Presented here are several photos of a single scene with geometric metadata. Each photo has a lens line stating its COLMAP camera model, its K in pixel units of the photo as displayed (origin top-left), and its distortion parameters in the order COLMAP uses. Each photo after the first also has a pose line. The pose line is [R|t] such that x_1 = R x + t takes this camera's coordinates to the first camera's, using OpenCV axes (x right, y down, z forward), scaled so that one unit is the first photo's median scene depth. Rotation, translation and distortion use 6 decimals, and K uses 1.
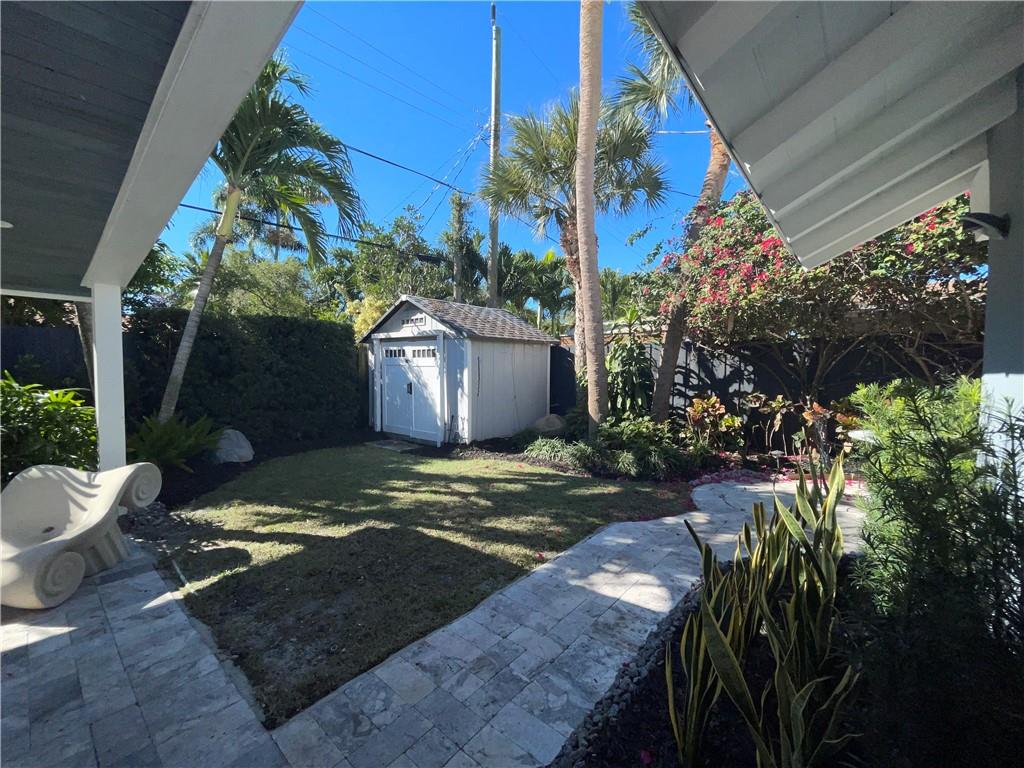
lens RADIAL K [[413.5, 0, 511.0], [0, 413.5, 389.6], [0, 0, 1]] dist [-0.000724, 0.001135]
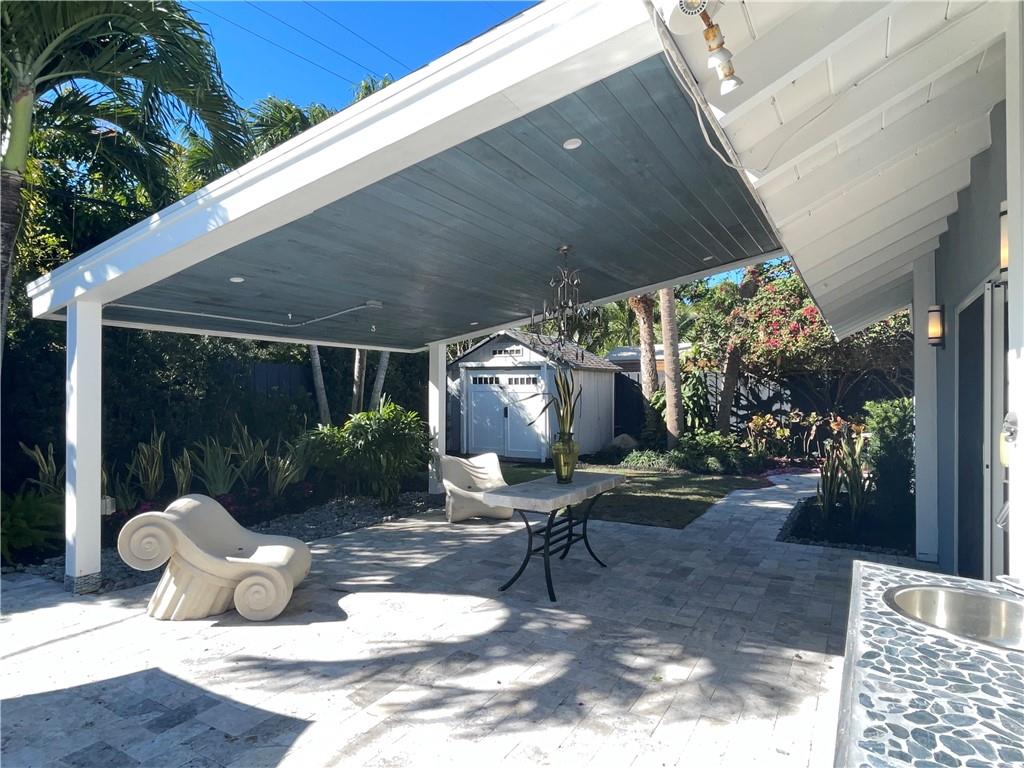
lens RADIAL K [[600.8, 0, 505.9], [0, 600.8, 389.3], [0, 0, 1]] dist [-0.005905, 0.002047]
pose [[0.986365, -0.007458, 0.164401, -0.781131], [0.016068, 0.998564, -0.051100, 0.027423], [-0.163784, 0.053045, 0.985069, -0.908630]]
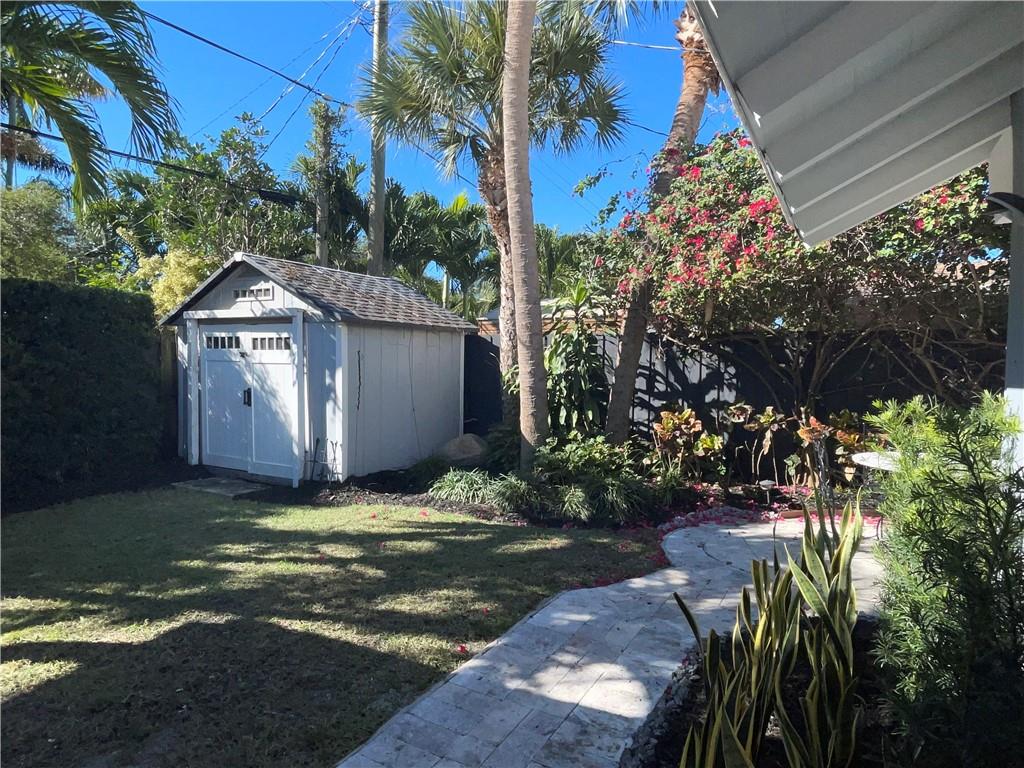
lens RADIAL K [[600.8, 0, 509.5], [0, 600.8, 392.3], [0, 0, 1]] dist [-0.005905, 0.002047]
pose [[0.983229, -0.001038, 0.182371, -0.021293], [0.001259, 0.999999, -0.001097, -0.013815], [-0.182369, 0.001308, 0.983229, 0.005632]]
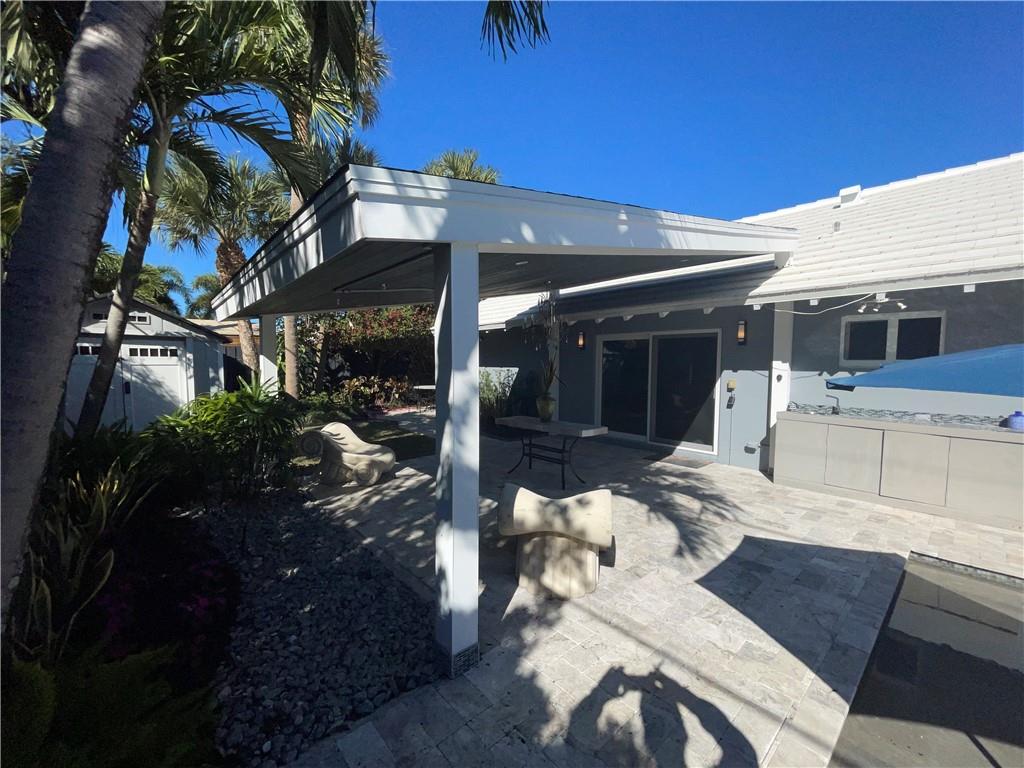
lens RADIAL K [[413.5, 0, 509.8], [0, 413.5, 384.6], [0, 0, 1]] dist [-0.000724, 0.001135]
pose [[0.143175, -0.060047, 0.987874, -1.643402], [0.043122, 0.997588, 0.054388, -0.038086], [-0.988757, 0.034812, 0.145419, -0.036108]]
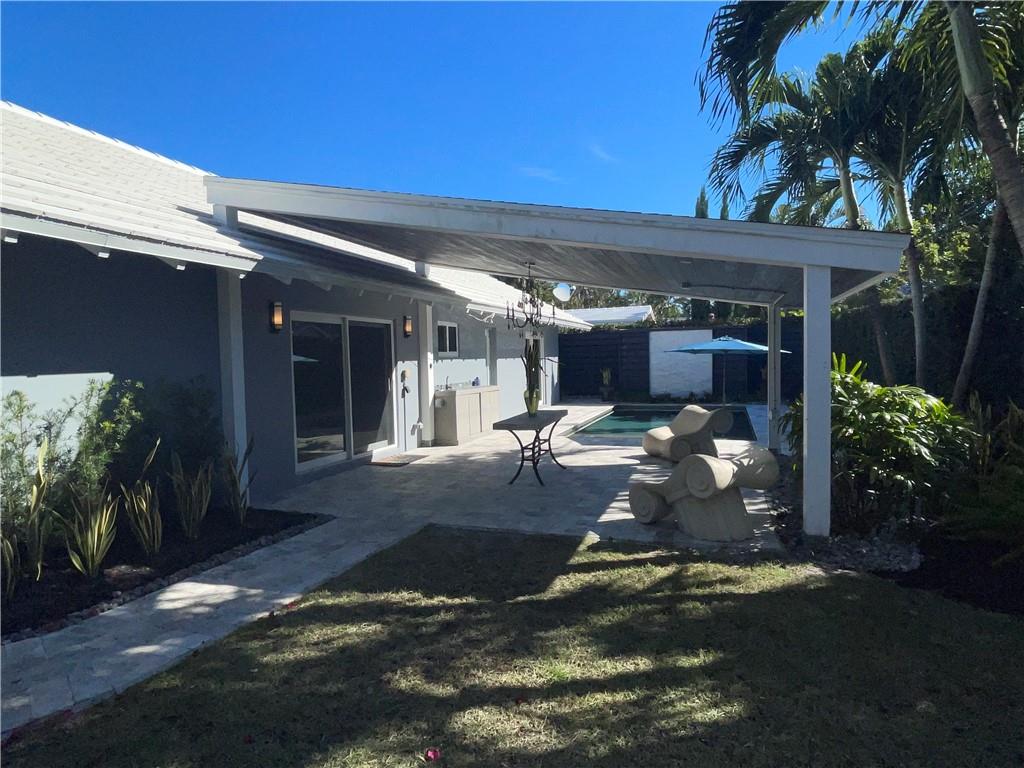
lens RADIAL K [[600.8, 0, 509.4], [0, 600.8, 389.4], [0, 0, 1]] dist [-0.005905, 0.002047]
pose [[-0.935696, 0.031158, -0.351430, 0.043710], [-0.002889, 0.995383, 0.095944, -0.079249], [0.352797, 0.090790, -0.931285, 1.386089]]
